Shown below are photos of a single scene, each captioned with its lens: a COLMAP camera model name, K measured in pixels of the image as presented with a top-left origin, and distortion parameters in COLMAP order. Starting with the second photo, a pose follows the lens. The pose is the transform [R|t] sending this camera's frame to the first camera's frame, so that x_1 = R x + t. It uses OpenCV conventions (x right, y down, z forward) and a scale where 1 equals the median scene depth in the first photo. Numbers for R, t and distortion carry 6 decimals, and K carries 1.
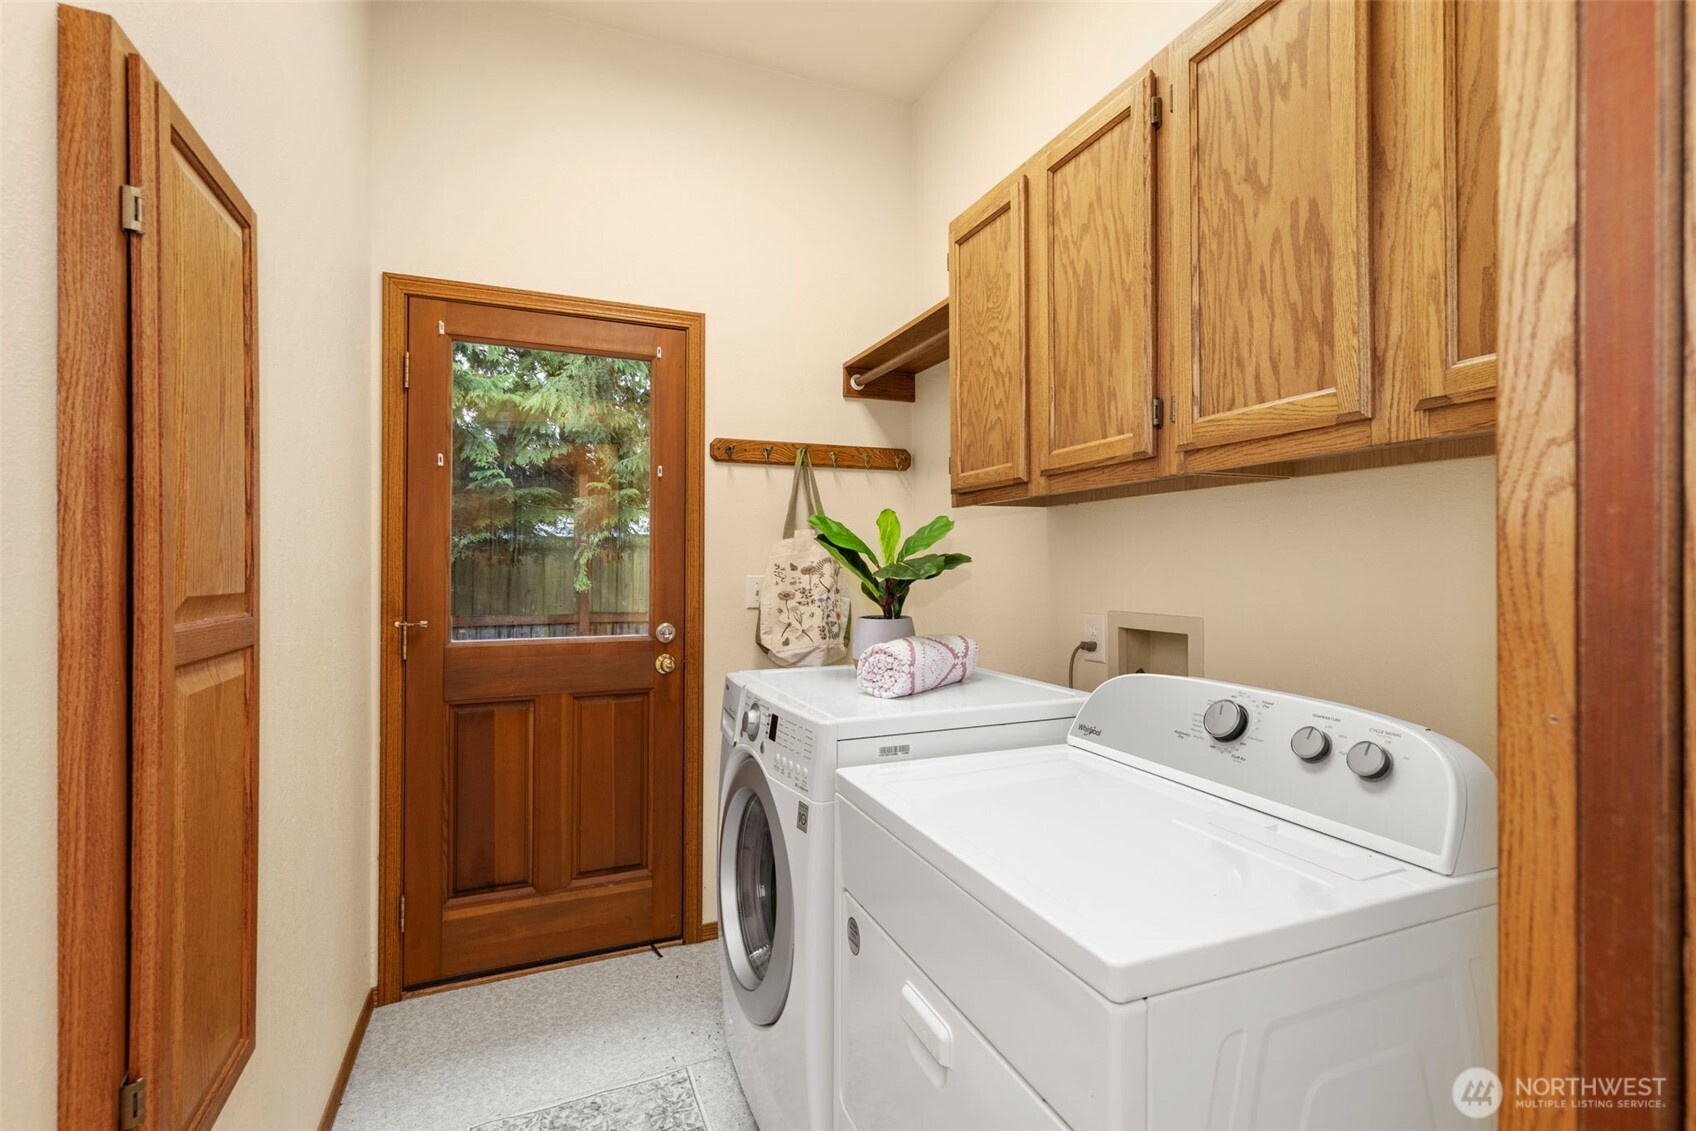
lens RADIAL K [[765.9, 0, 847.8], [0, 765.9, 560.5], [0, 0, 1]] dist [0.003473, 0.003019]
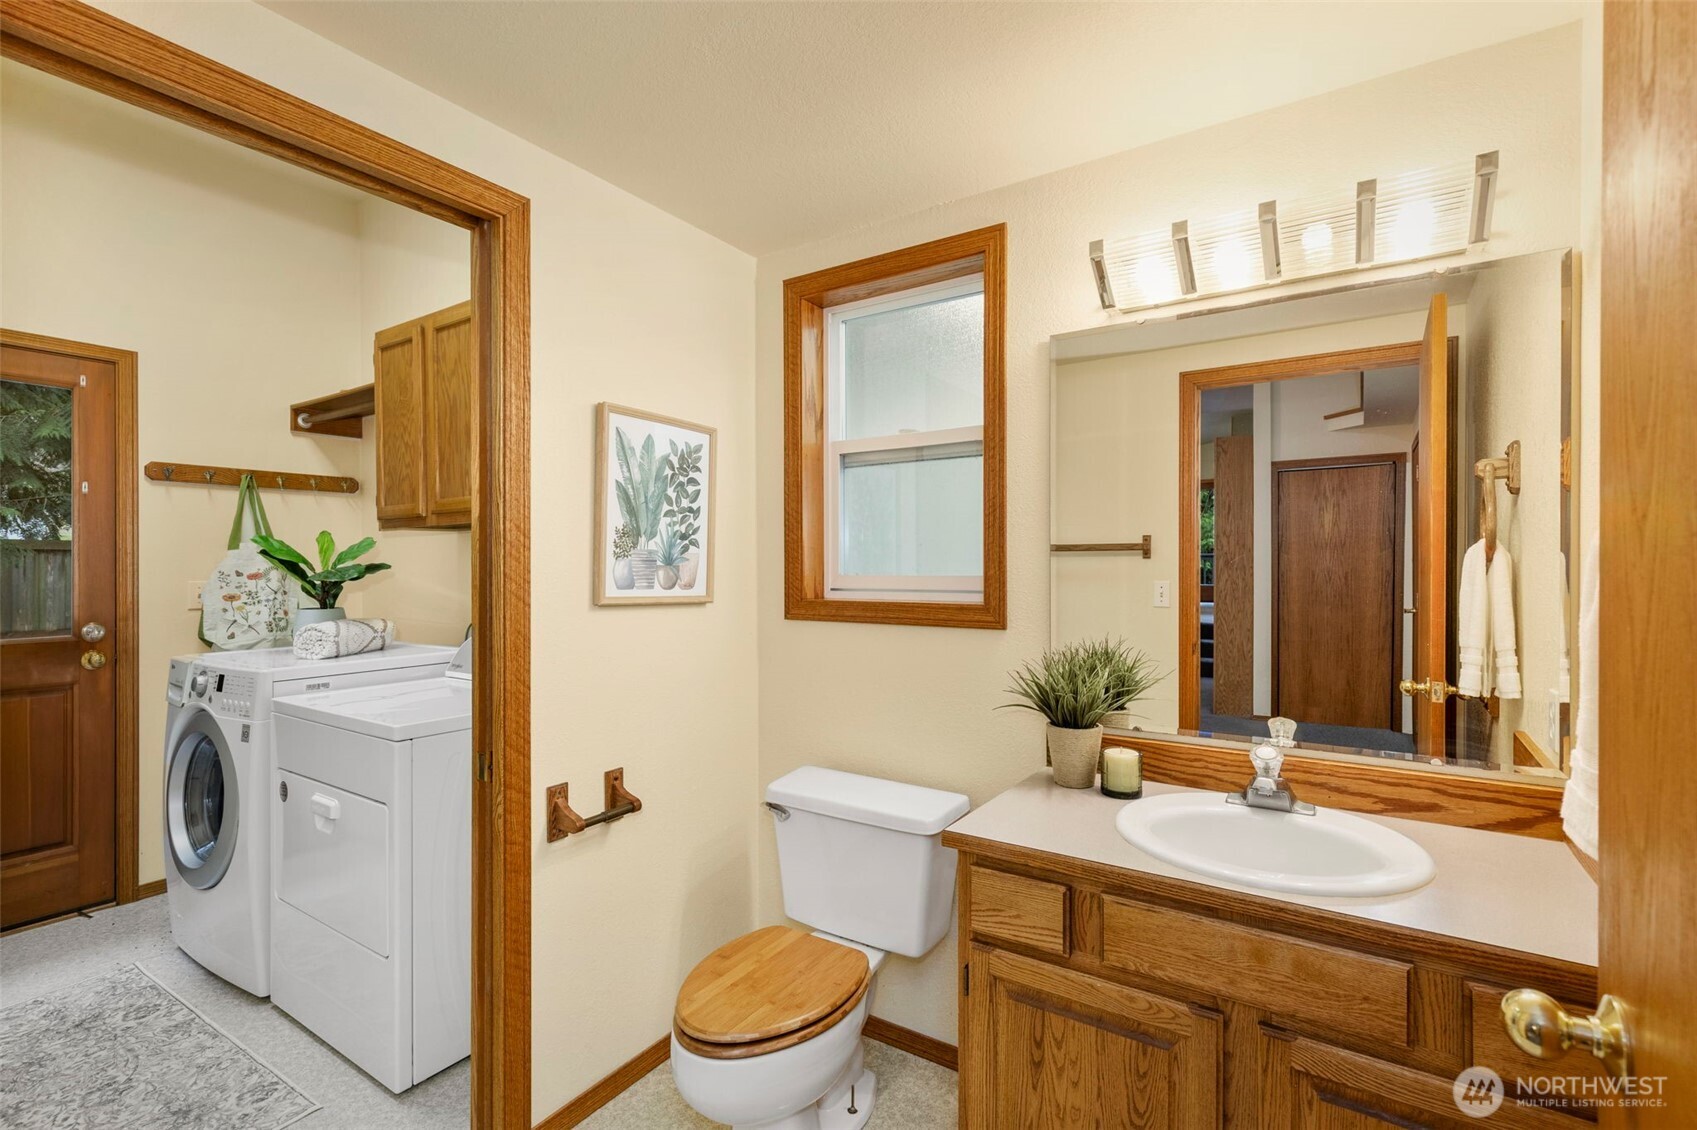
lens RADIAL K [[766.3, 0, 837.8], [0, 766.3, 570.5], [0, 0, 1]] dist [0.003473, 0.003019]
pose [[0.832321, -0.005922, 0.554262, 0.054680], [0.002709, 0.999974, 0.006617, -0.002203], [-0.554287, -0.004006, 0.832316, -0.670528]]
